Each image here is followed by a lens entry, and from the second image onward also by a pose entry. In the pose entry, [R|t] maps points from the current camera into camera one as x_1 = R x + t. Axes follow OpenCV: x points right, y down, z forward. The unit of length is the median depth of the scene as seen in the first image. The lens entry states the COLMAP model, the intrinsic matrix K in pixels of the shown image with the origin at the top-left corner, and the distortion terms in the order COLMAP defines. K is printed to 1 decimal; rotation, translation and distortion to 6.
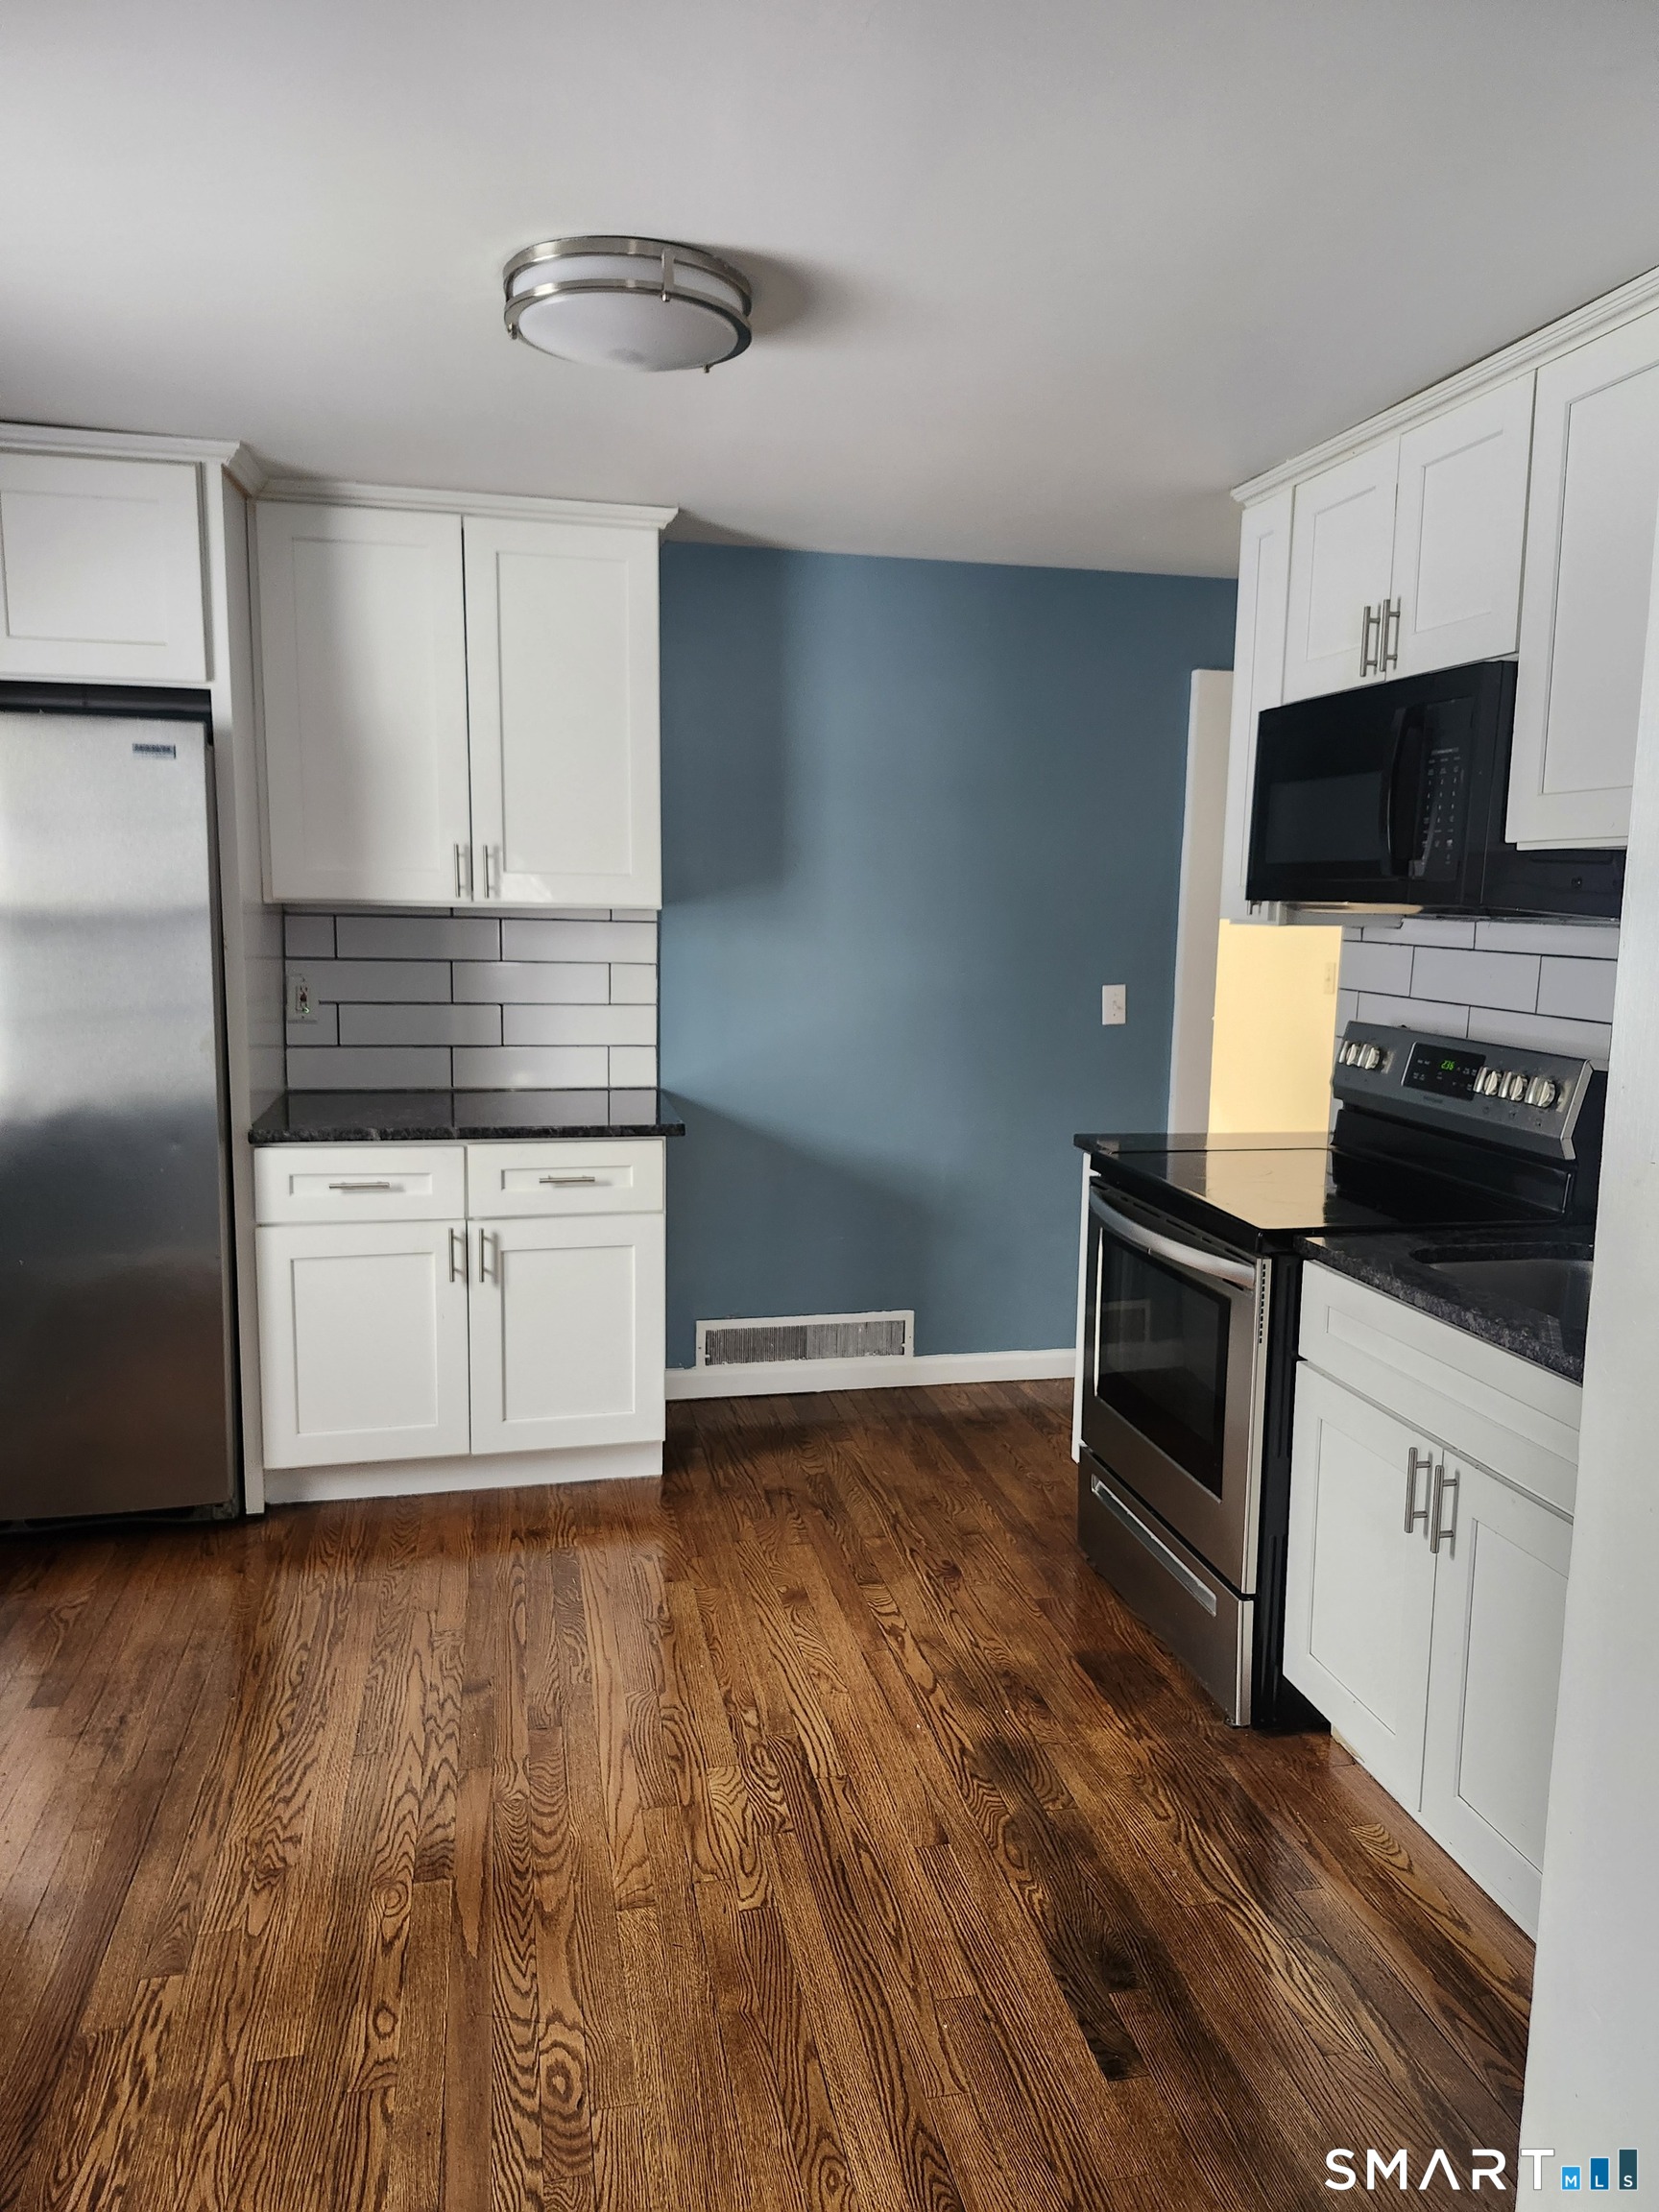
lens RADIAL K [[1545.1, 0, 843.8], [0, 1545.1, 1098.3], [0, 0, 1]] dist [0.058294, -0.004304]
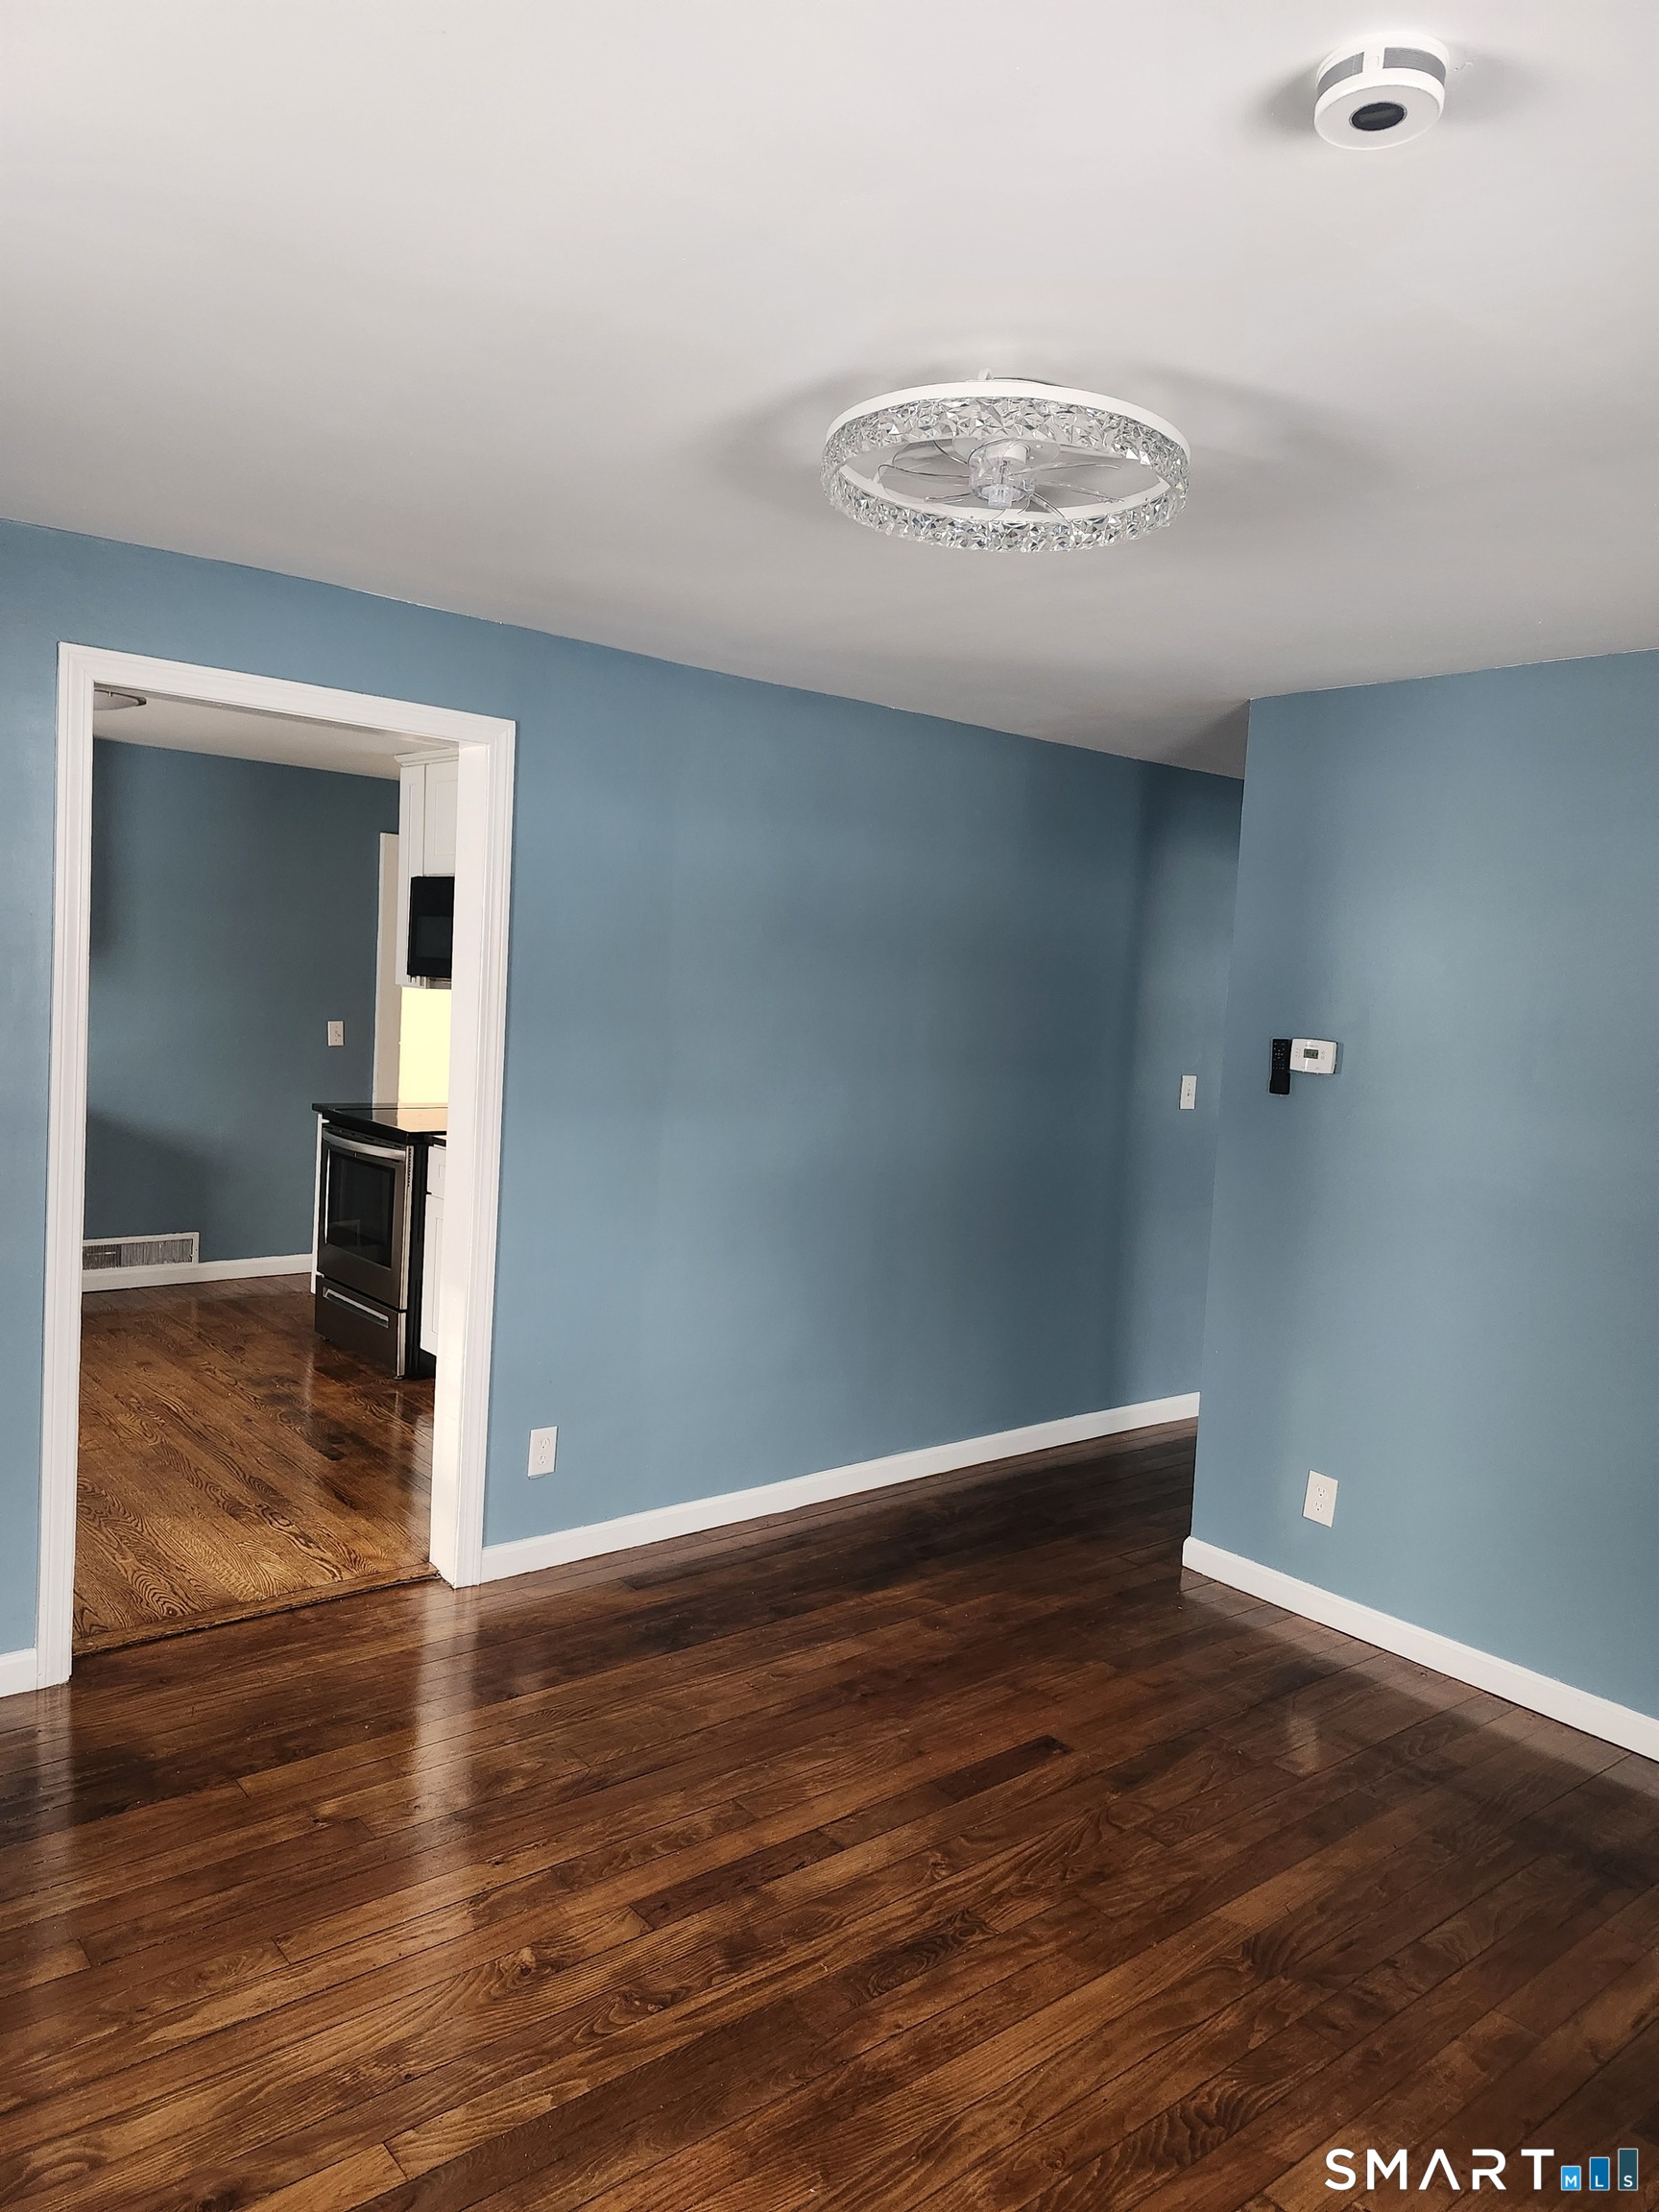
lens RADIAL K [[1545.1, 0, 839.4], [0, 1545.1, 1084.0], [0, 0, 1]] dist [0.058294, -0.004304]
pose [[0.884194, 0.002509, 0.467114, -0.165634], [0.019655, 0.998900, -0.042571, 0.099366], [-0.466707, 0.046822, 0.883172, -0.946244]]
